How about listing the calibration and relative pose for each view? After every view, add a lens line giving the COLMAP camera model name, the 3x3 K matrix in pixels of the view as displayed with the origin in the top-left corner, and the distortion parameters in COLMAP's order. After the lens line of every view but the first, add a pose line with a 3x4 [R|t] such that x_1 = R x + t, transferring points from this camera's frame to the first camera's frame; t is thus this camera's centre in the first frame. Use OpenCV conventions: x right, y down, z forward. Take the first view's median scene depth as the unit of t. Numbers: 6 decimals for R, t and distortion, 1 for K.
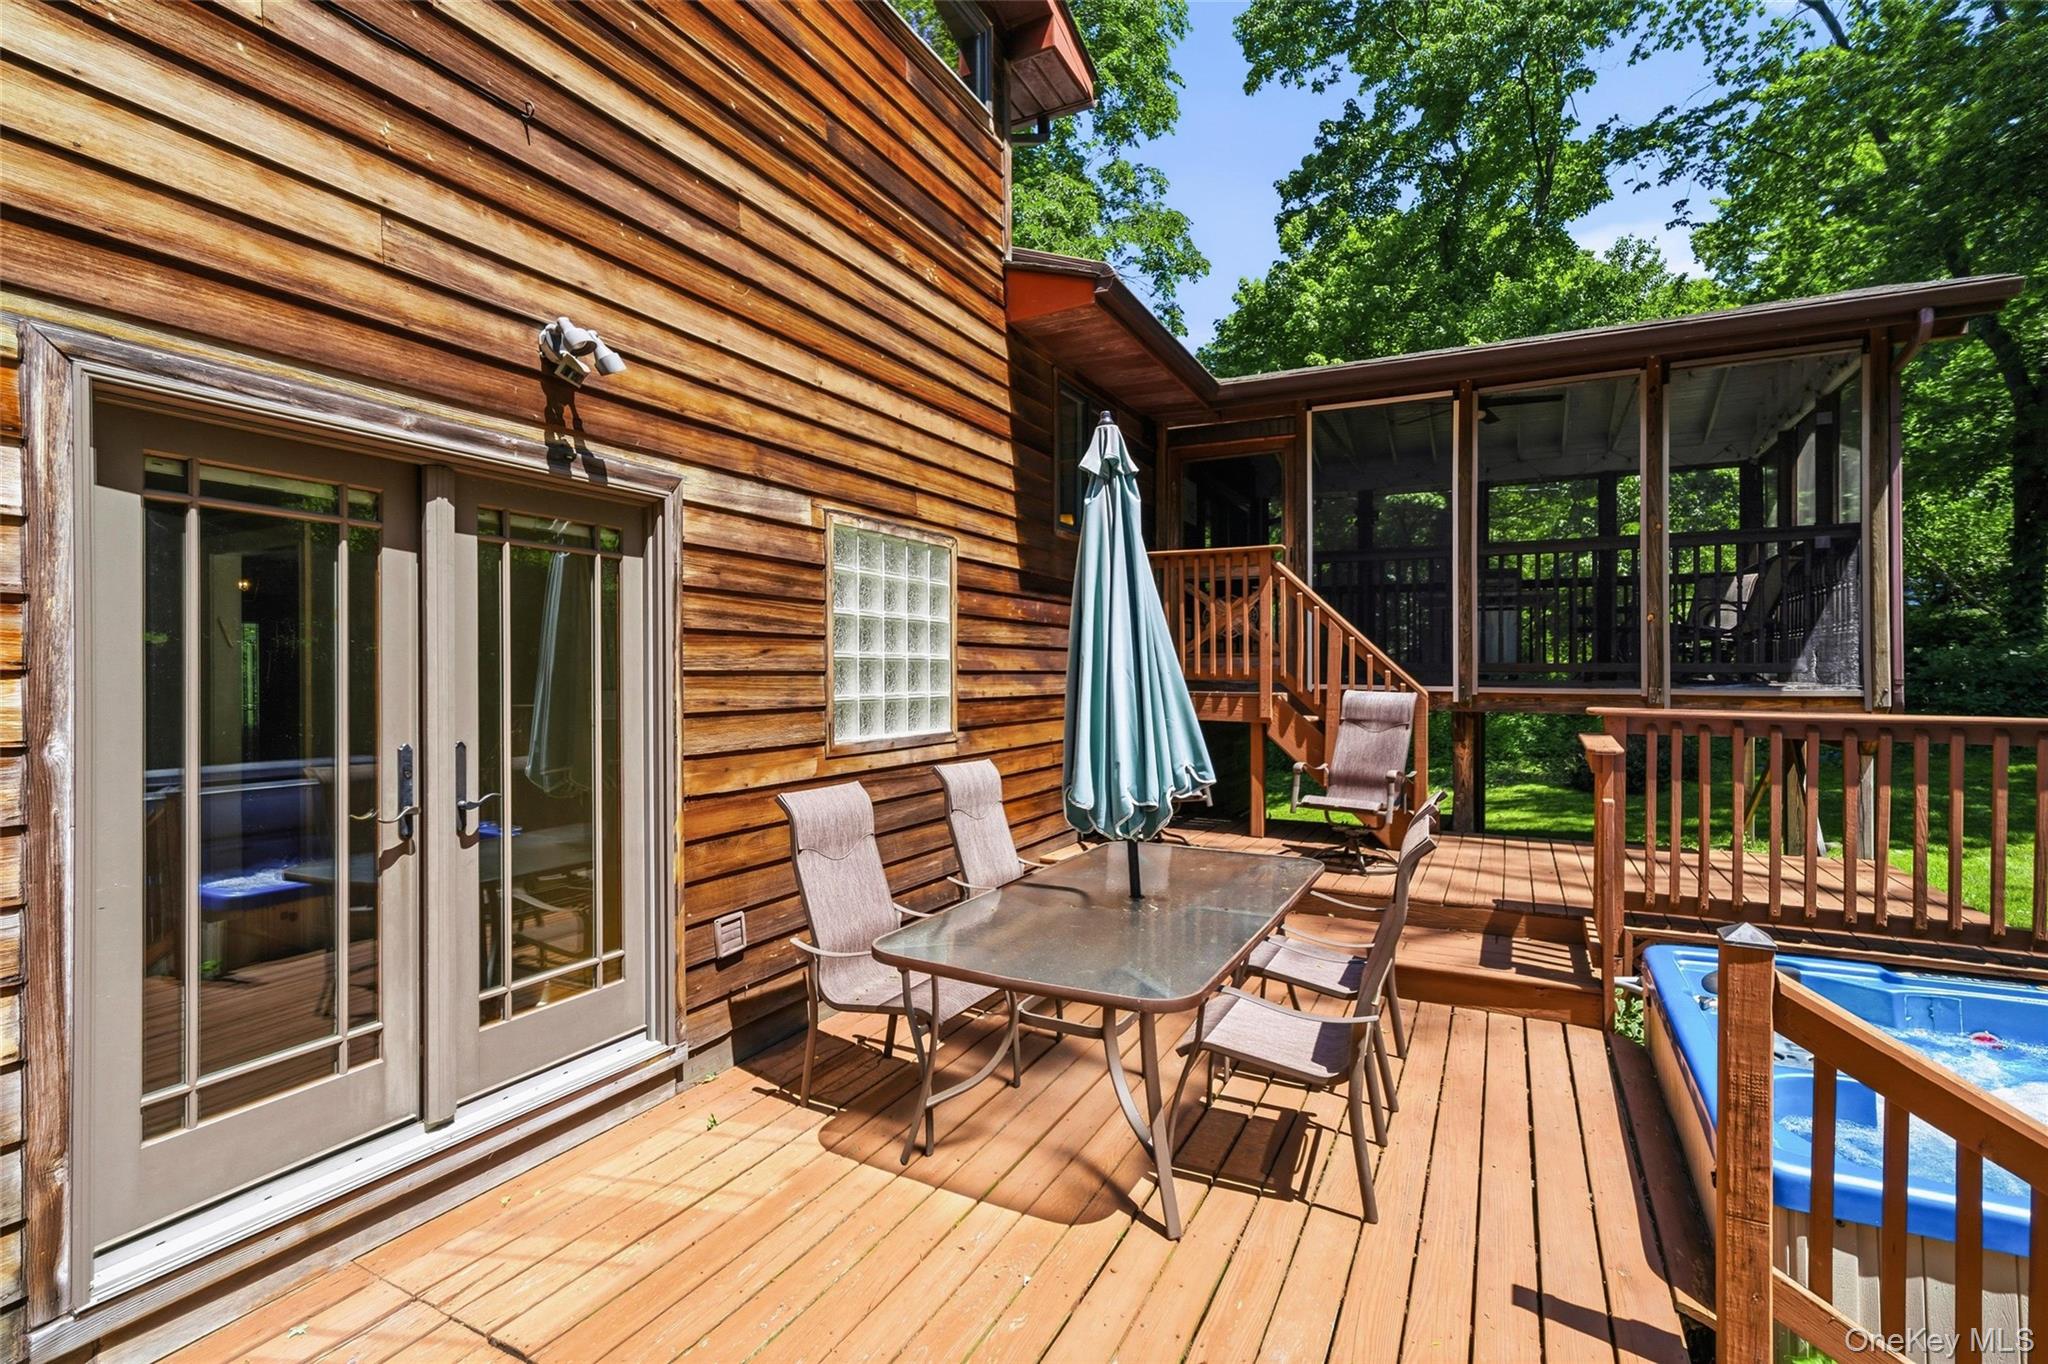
lens RADIAL K [[904.9, 0, 1016.7], [0, 904.9, 664.4], [0, 0, 1]] dist [0.000487, 0.000698]
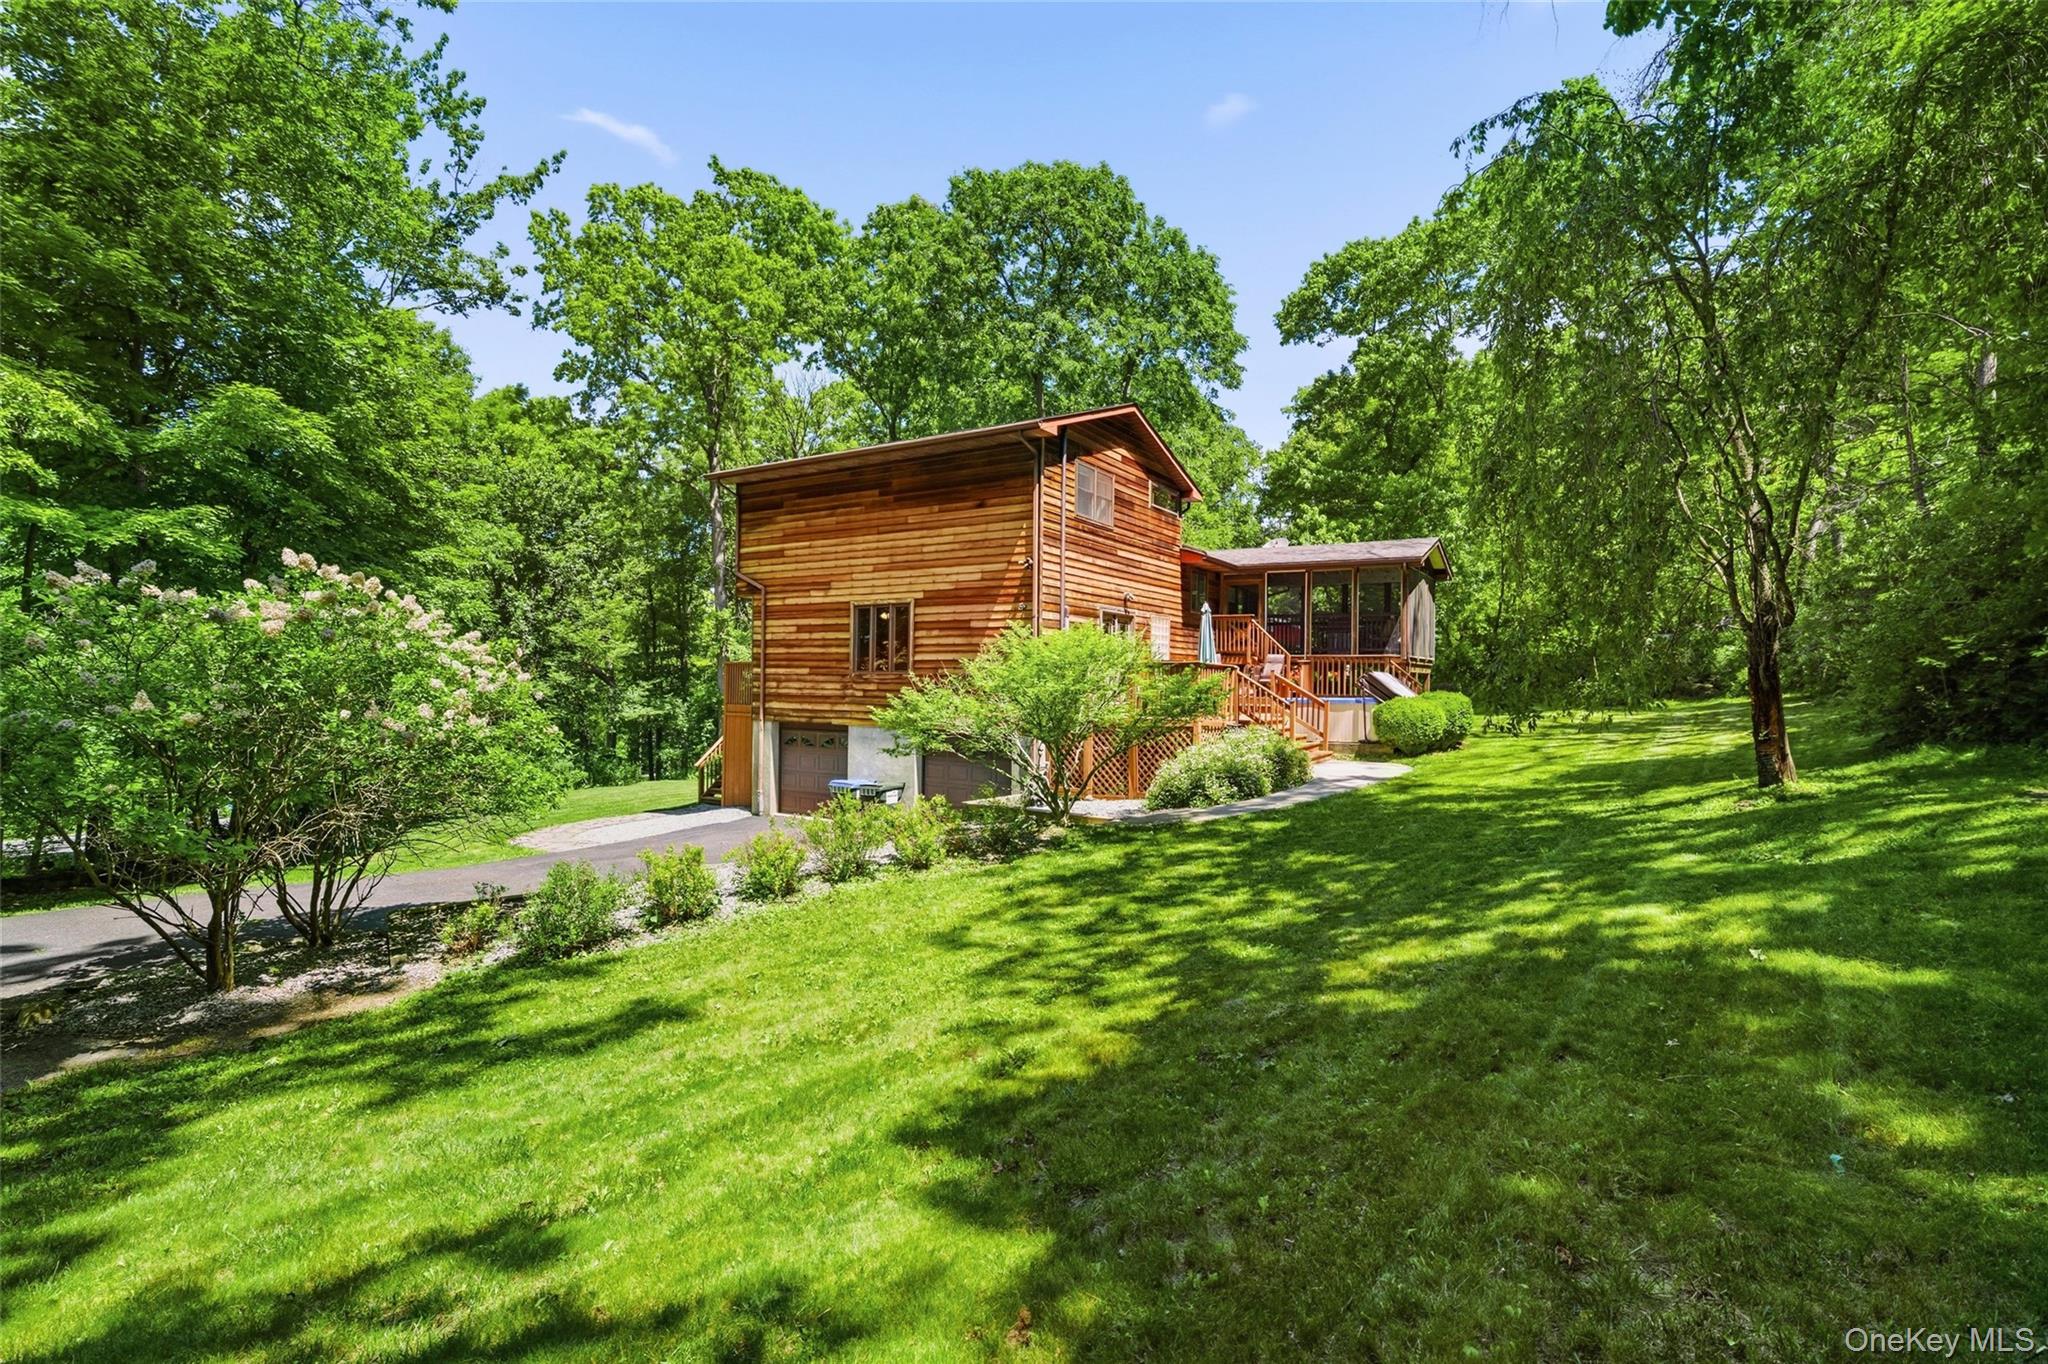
lens RADIAL K [[904.9, 0, 1016.7], [0, 904.9, 664.4], [0, 0, 1]] dist [0.000487, 0.000698]
pose [[0.995520, 0.014895, -0.093375, -0.481507], [-0.015691, 0.999847, -0.007792, 0.170770], [0.093245, 0.009222, 0.995601, -4.207625]]
